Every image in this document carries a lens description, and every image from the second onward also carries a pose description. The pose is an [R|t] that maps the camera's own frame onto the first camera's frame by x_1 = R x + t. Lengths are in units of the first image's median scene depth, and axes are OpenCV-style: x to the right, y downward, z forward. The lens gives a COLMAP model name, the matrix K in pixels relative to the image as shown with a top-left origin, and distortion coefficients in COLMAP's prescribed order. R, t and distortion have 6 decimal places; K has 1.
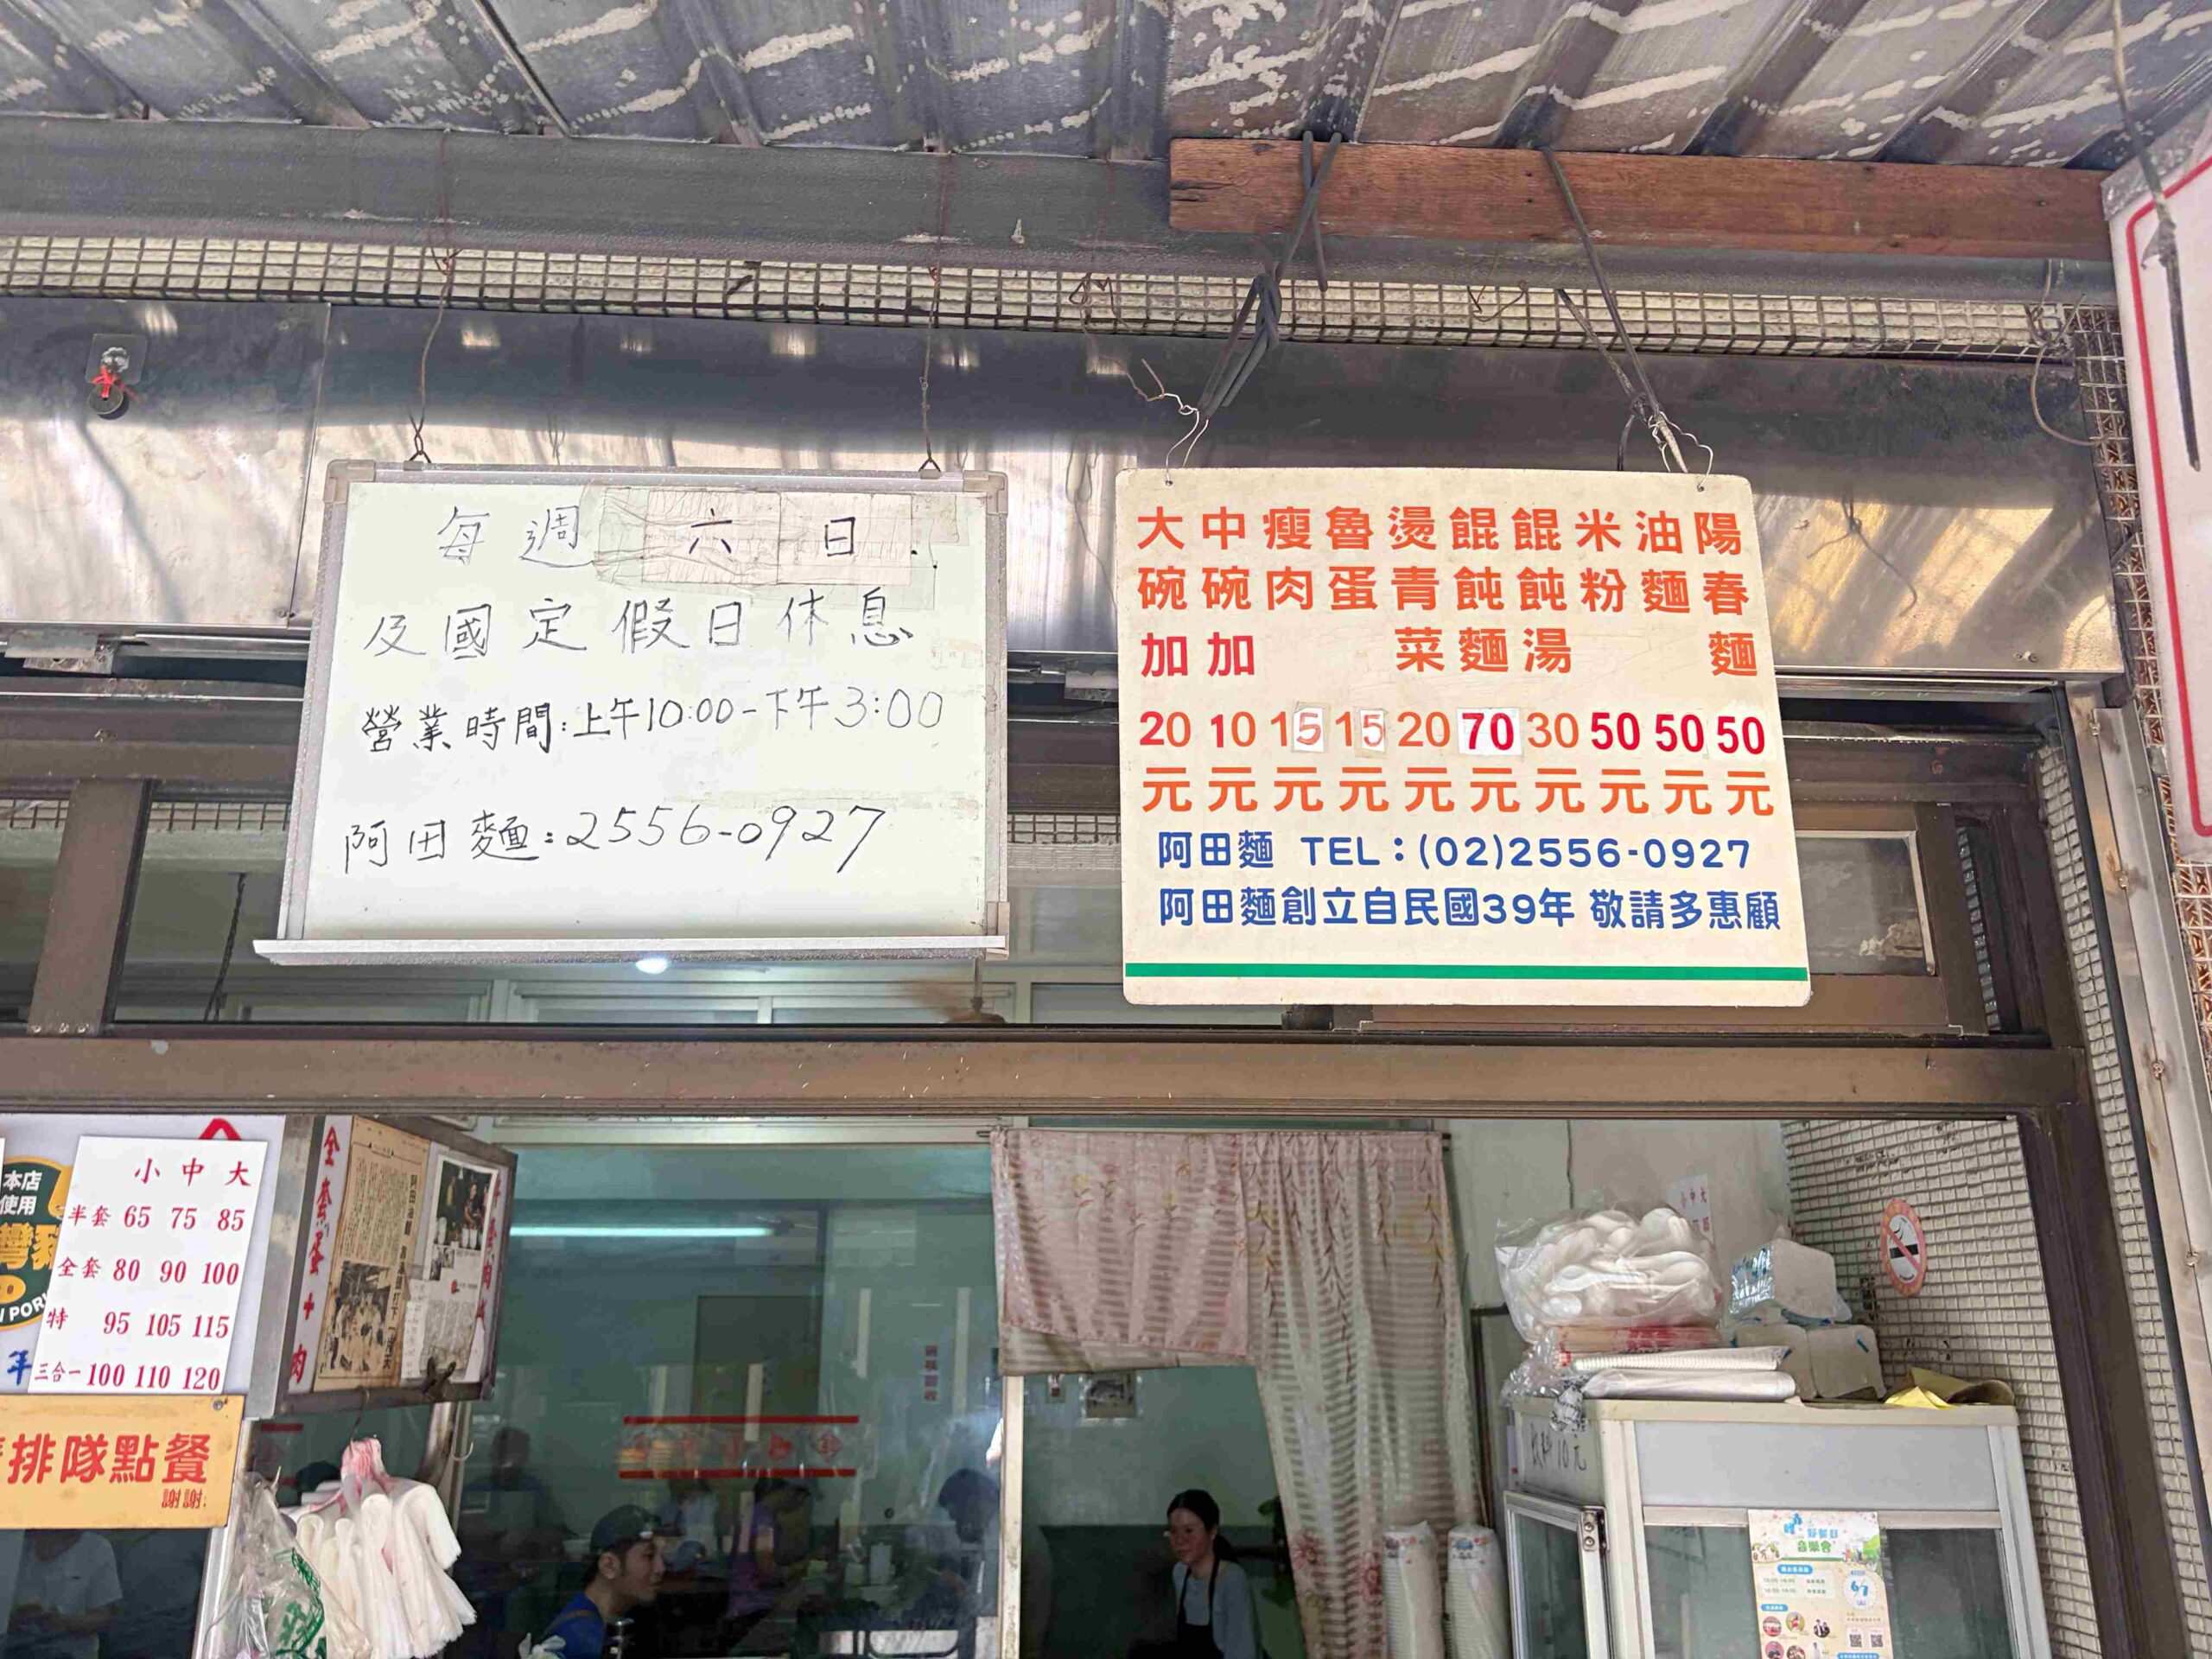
lens RADIAL K [[1666.2, 0, 1106.0], [0, 1666.2, 829.5], [0, 0, 1]] dist [0.000789, -0.011809]
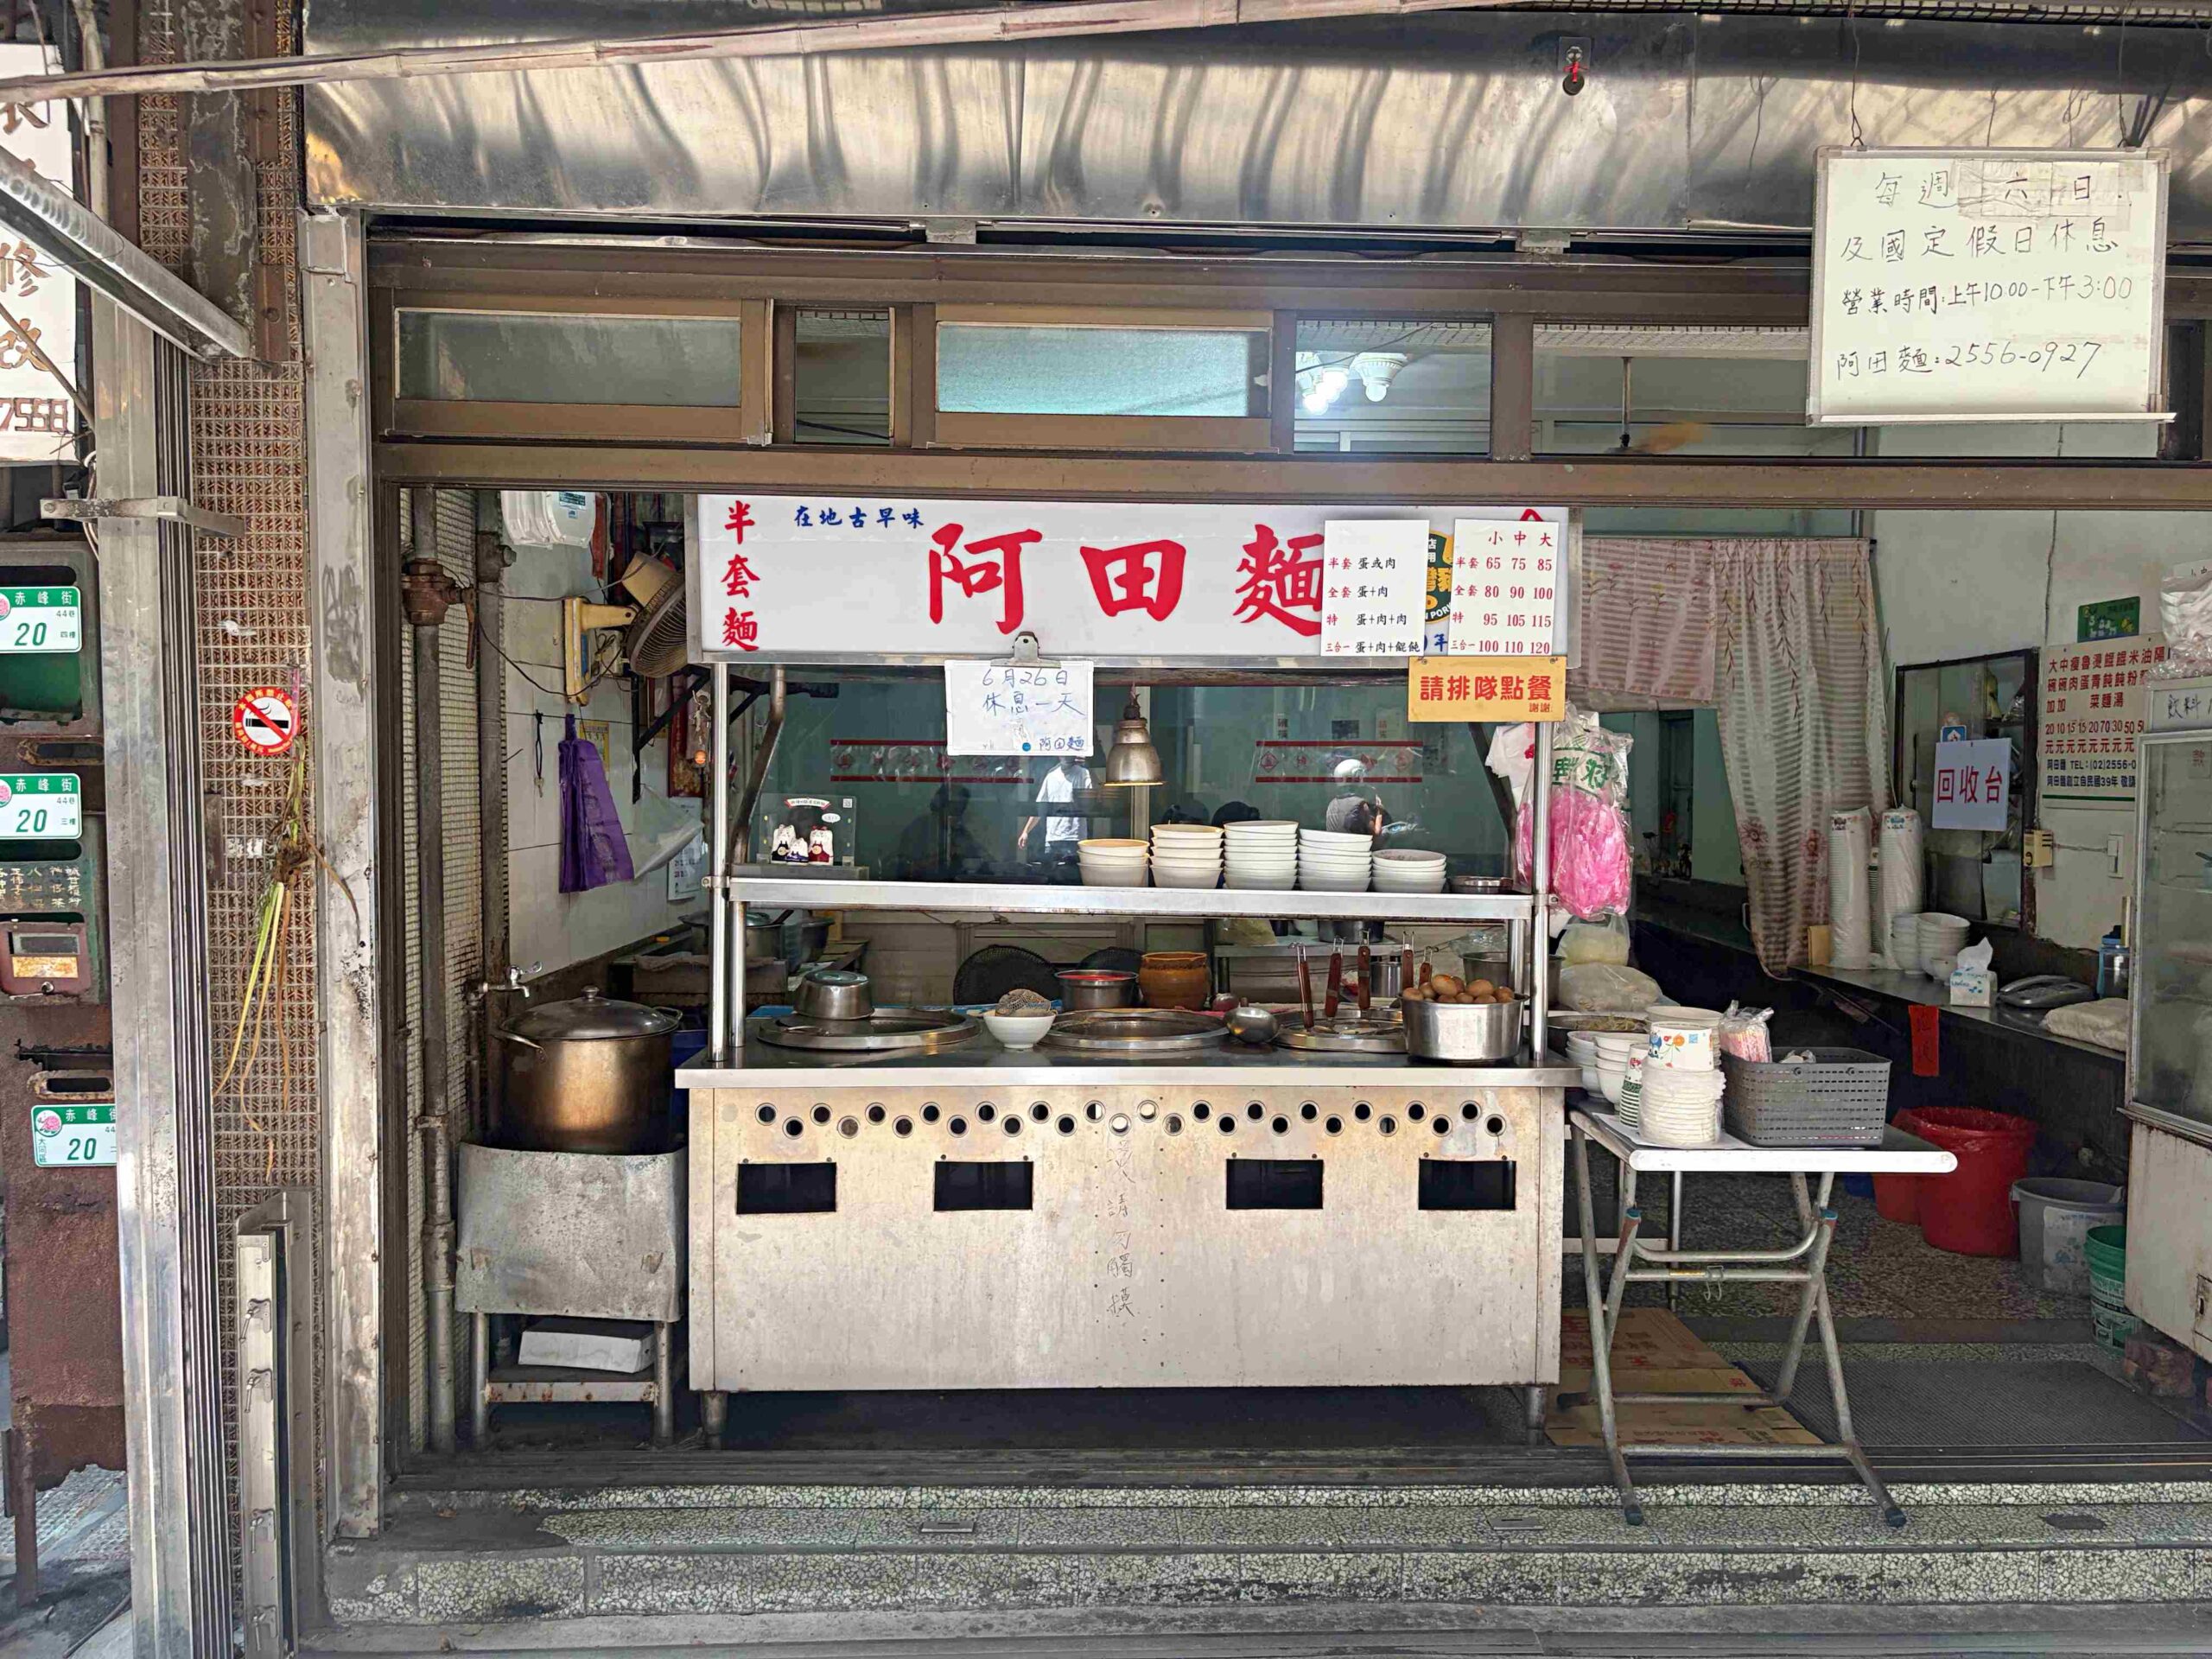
lens RADIAL K [[1692.1, 0, 1094.6], [0, 1692.1, 840.5], [0, 0, 1]] dist [0.050959, -0.029959]
pose [[0.999989, 0.003807, 0.002717, -0.524218], [-0.004497, 0.942516, 0.334132, -0.051885], [-0.001289, -0.334141, 0.942522, -0.439562]]
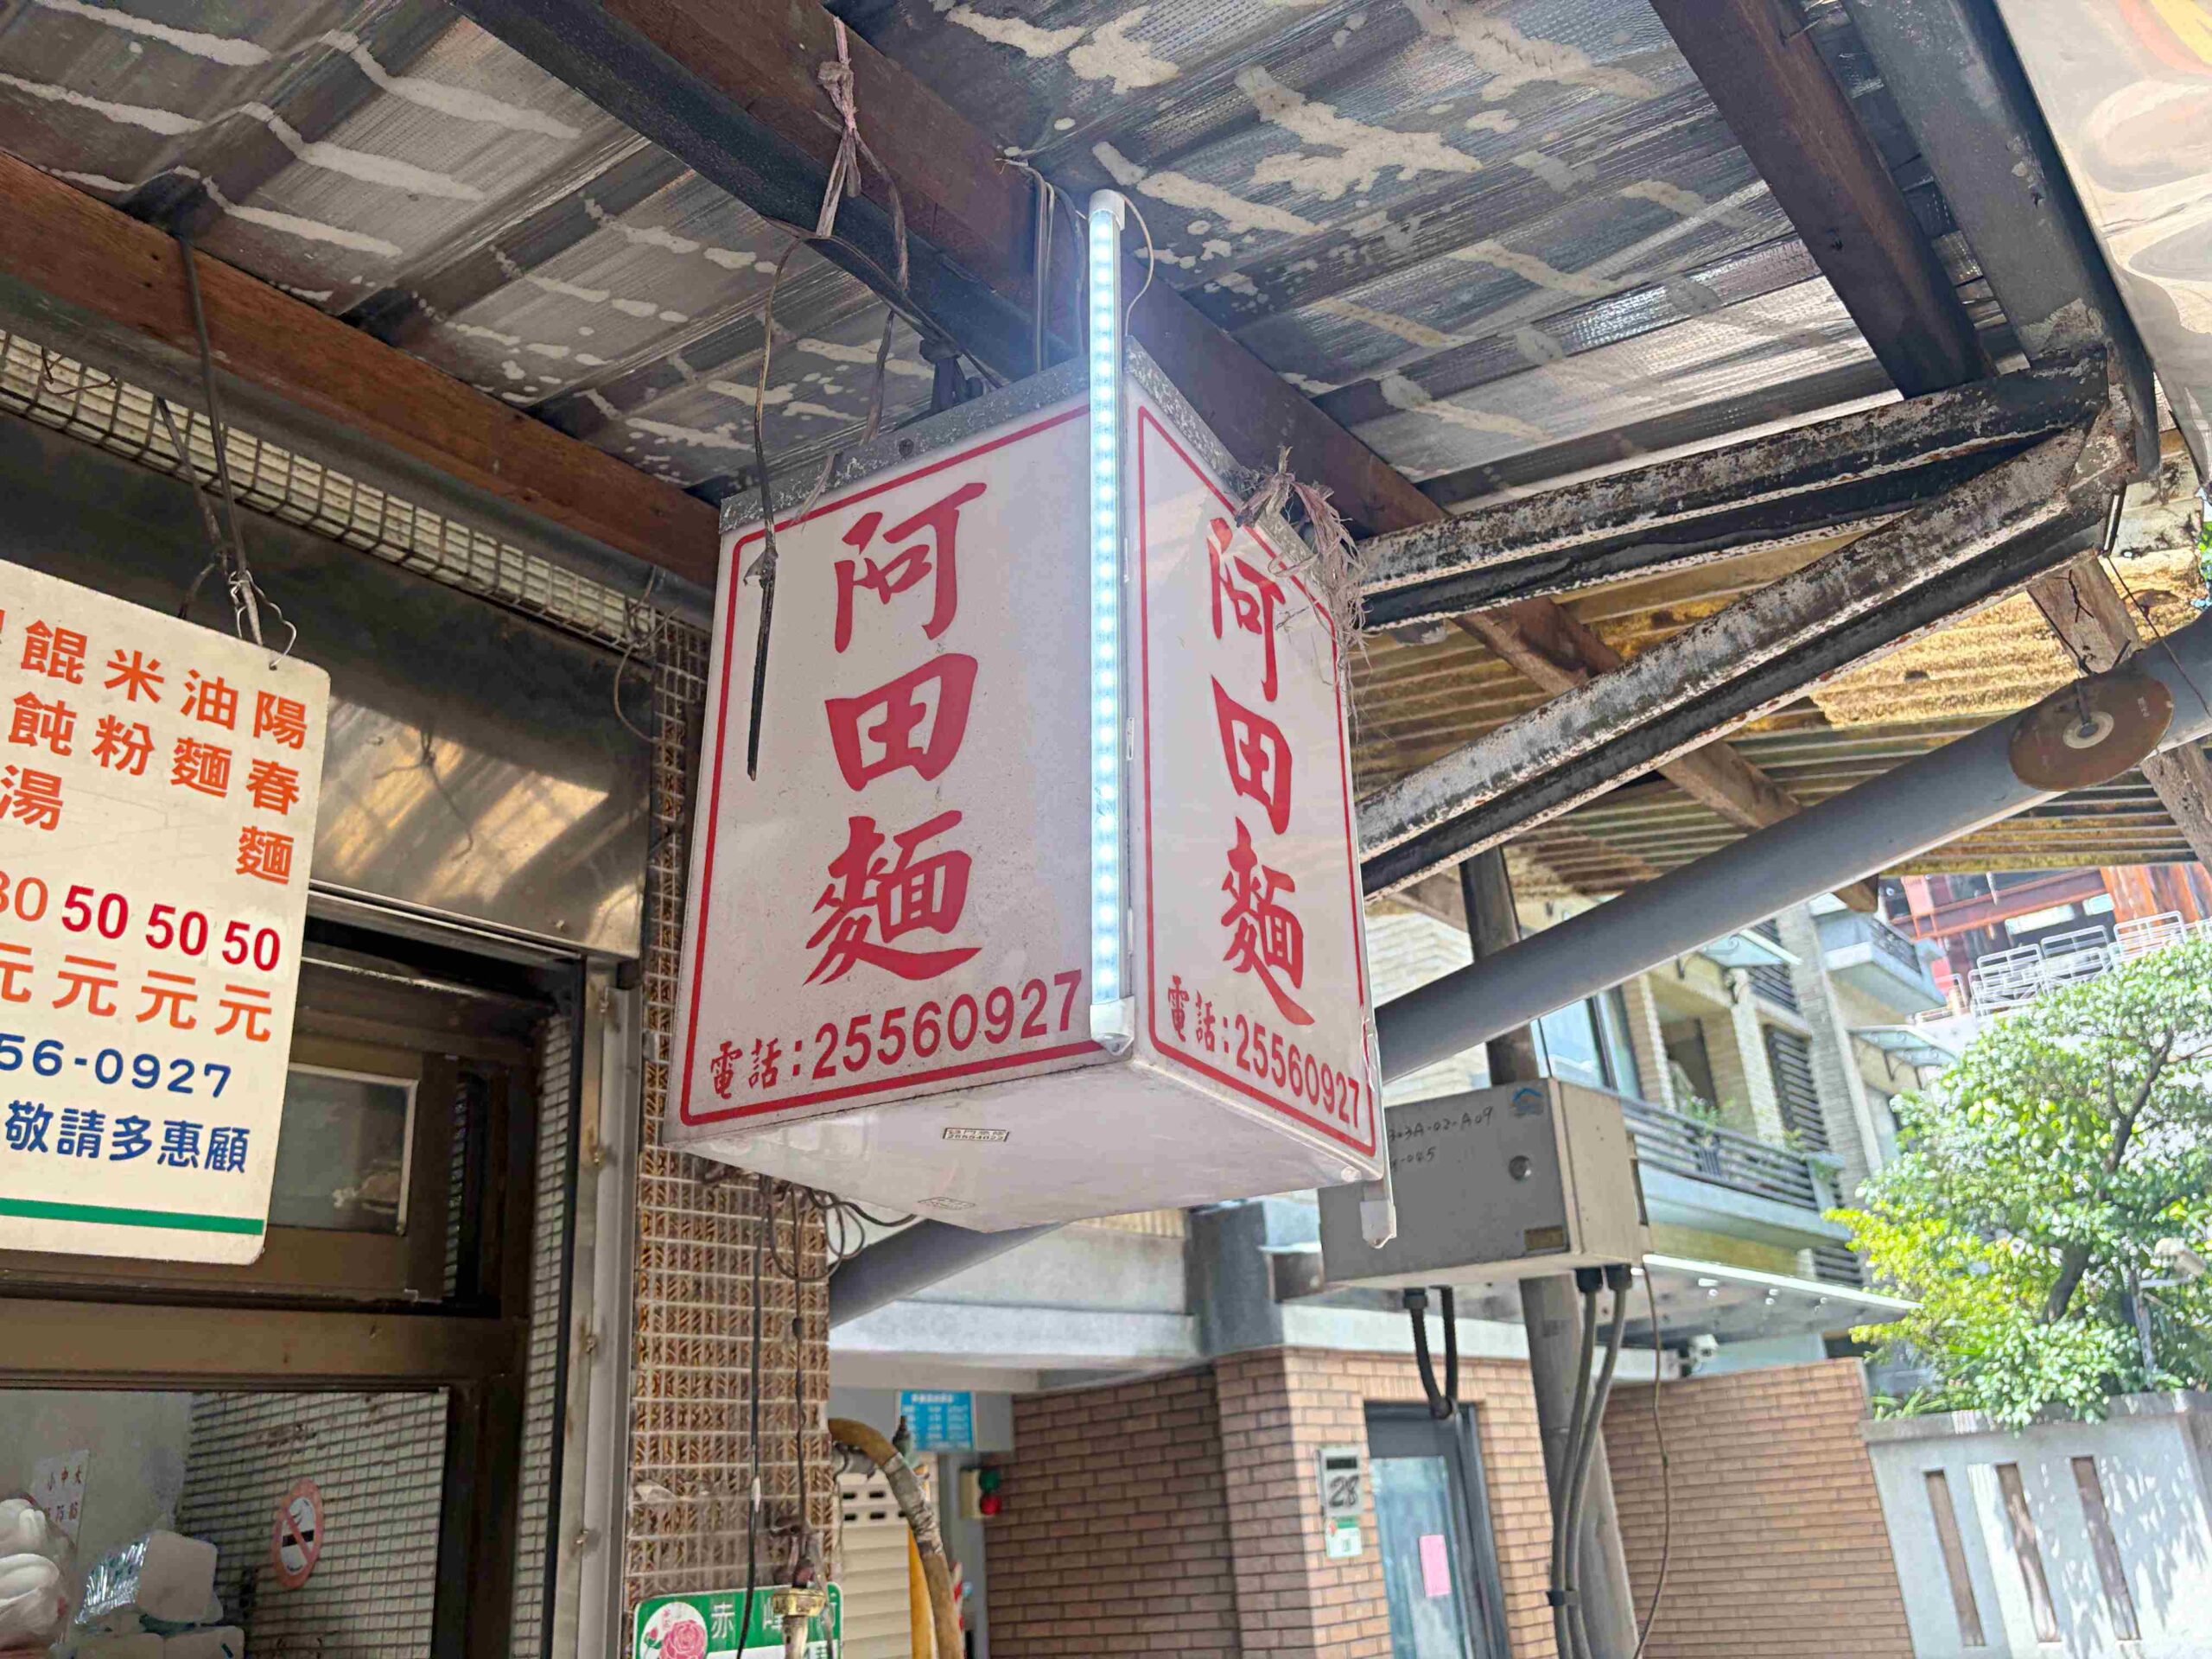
lens RADIAL K [[1692.1, 0, 1094.6], [0, 1692.1, 840.5], [0, 0, 1]] dist [0.050959, -0.029959]
pose [[0.665953, 0.238143, 0.706962, 0.023356], [-0.143823, 0.970885, -0.191567, -0.001665], [-0.731998, 0.025897, 0.680814, 0.051895]]
